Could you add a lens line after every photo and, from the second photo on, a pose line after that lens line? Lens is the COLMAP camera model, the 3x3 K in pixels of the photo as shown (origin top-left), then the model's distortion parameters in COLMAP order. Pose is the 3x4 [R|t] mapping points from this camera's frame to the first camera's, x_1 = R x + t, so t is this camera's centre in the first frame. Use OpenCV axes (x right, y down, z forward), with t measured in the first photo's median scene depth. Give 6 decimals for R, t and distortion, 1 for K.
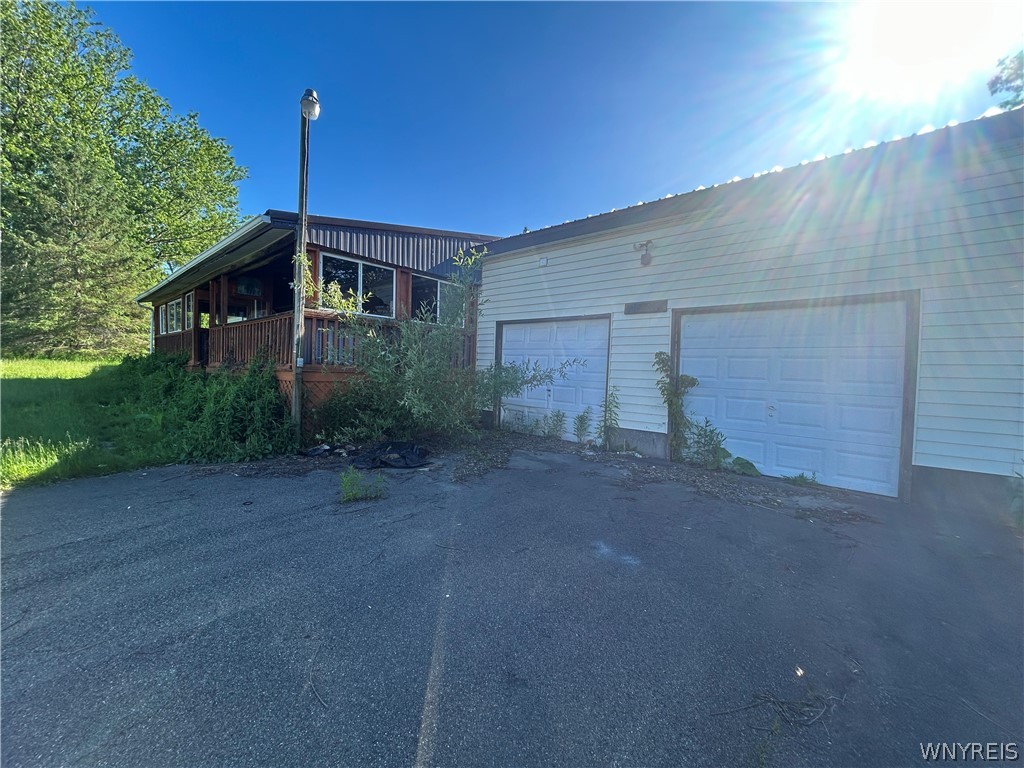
lens RADIAL K [[410.4, 0, 509.4], [0, 410.4, 387.1], [0, 0, 1]] dist [-0.002073, -0.000063]
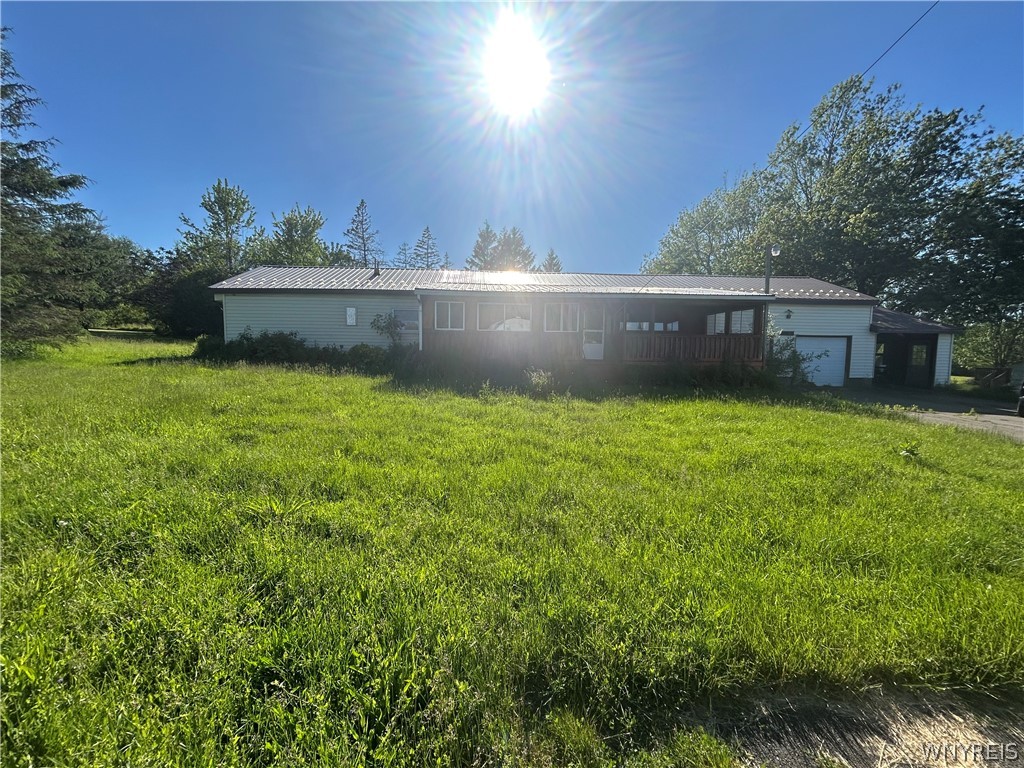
lens RADIAL K [[408.0, 0, 505.9], [0, 408.0, 389.1], [0, 0, 1]] dist [0.001938, -0.007363]
pose [[0.682428, -0.089344, 0.725472, -3.131800], [0.047183, 0.995816, 0.078255, -0.128656], [-0.729429, -0.019173, 0.683788, 0.508302]]
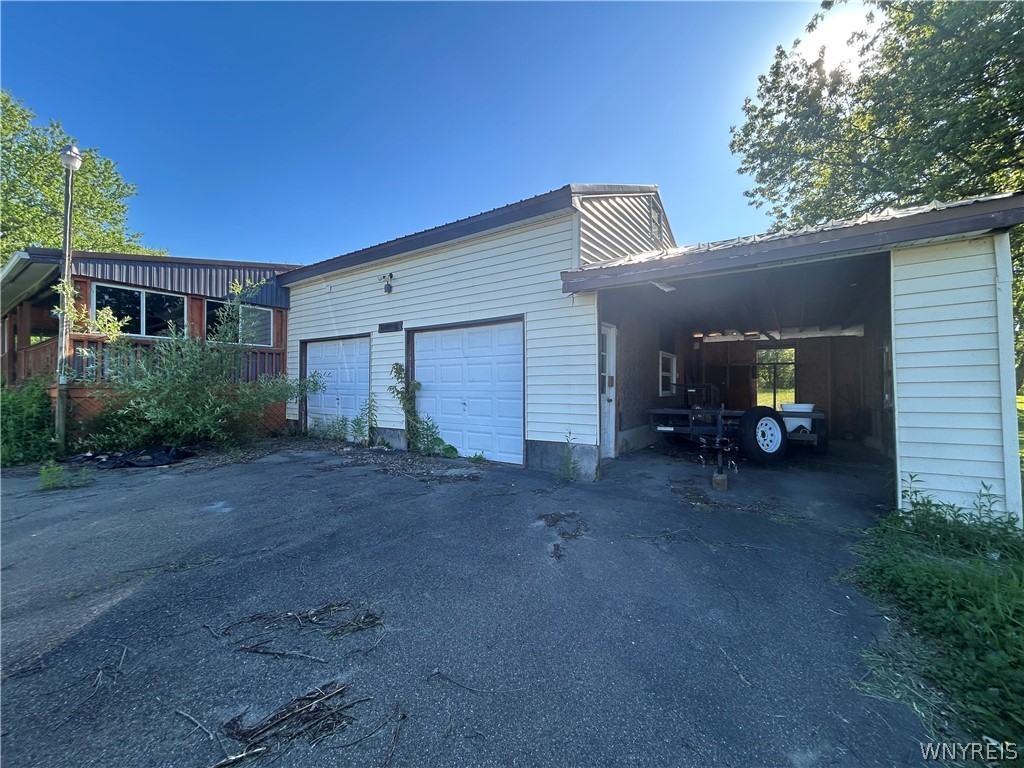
lens RADIAL K [[410.4, 0, 509.4], [0, 410.4, 387.1], [0, 0, 1]] dist [-0.002073, -0.000063]
pose [[0.991219, -0.031860, 0.128338, 0.539762], [0.037006, 0.998596, -0.037912, 0.045552], [-0.126950, 0.042328, 0.991006, -0.259952]]
